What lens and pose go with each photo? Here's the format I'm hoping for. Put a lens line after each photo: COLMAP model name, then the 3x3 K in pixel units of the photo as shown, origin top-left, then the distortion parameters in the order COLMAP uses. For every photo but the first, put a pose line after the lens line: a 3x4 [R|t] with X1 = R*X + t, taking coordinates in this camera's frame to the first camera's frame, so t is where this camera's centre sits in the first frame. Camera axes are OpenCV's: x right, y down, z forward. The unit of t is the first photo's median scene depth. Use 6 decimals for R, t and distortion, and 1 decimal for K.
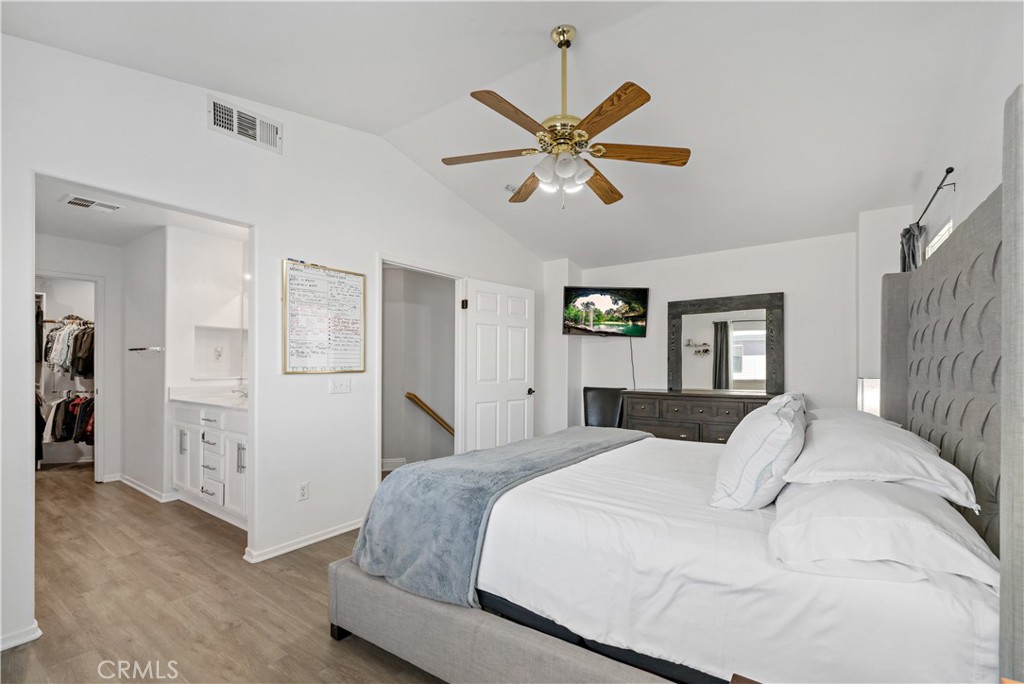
lens RADIAL K [[418.7, 0, 525.7], [0, 418.7, 360.1], [0, 0, 1]] dist [0.003508, 0.000741]
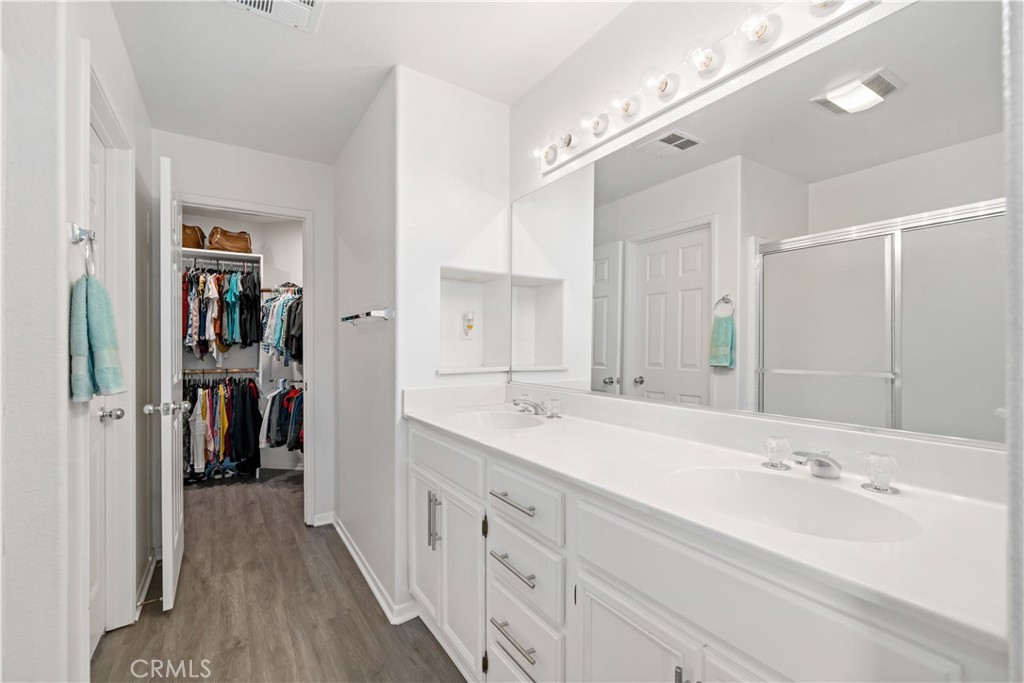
lens RADIAL K [[439.0, 0, 512.1], [0, 439.0, 338.0], [0, 0, 1]] dist [-0.004575, -0.000189]
pose [[0.920813, -0.010491, -0.389863, -0.405701], [0.008708, 0.999942, -0.006340, 0.005914], [0.389907, 0.002443, 0.920851, 0.441055]]
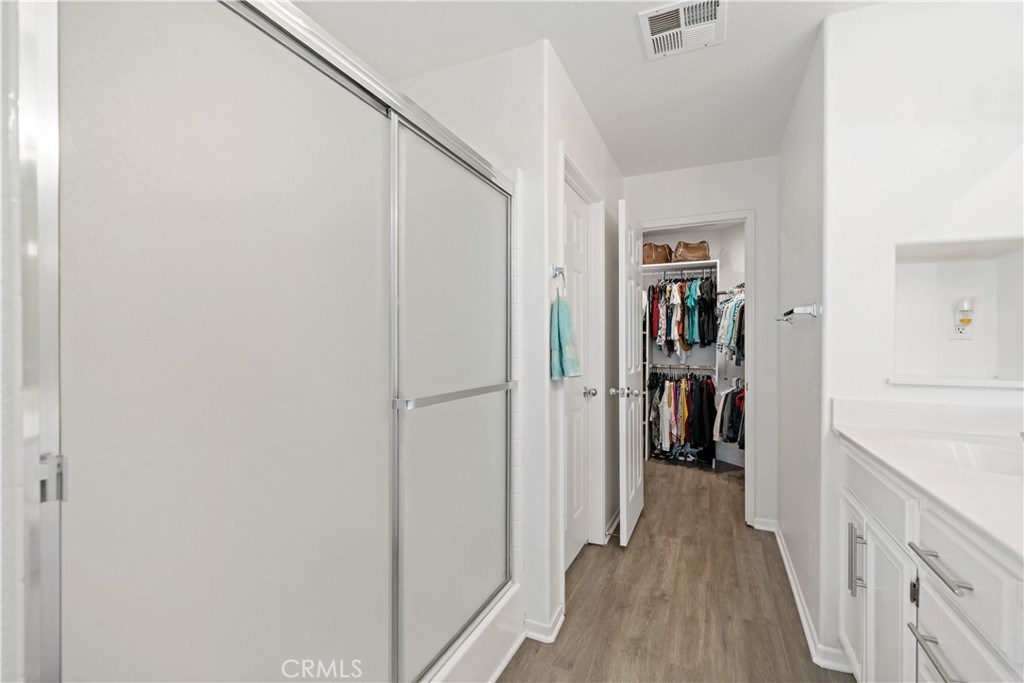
lens RADIAL K [[439.0, 0, 513.4], [0, 439.0, 345.5], [0, 0, 1]] dist [-0.004575, -0.000189]
pose [[0.160450, 0.003621, -0.987037, -0.358902], [0.002900, 0.999987, 0.004140, 0.006603], [0.987040, -0.003527, 0.160438, 0.472254]]
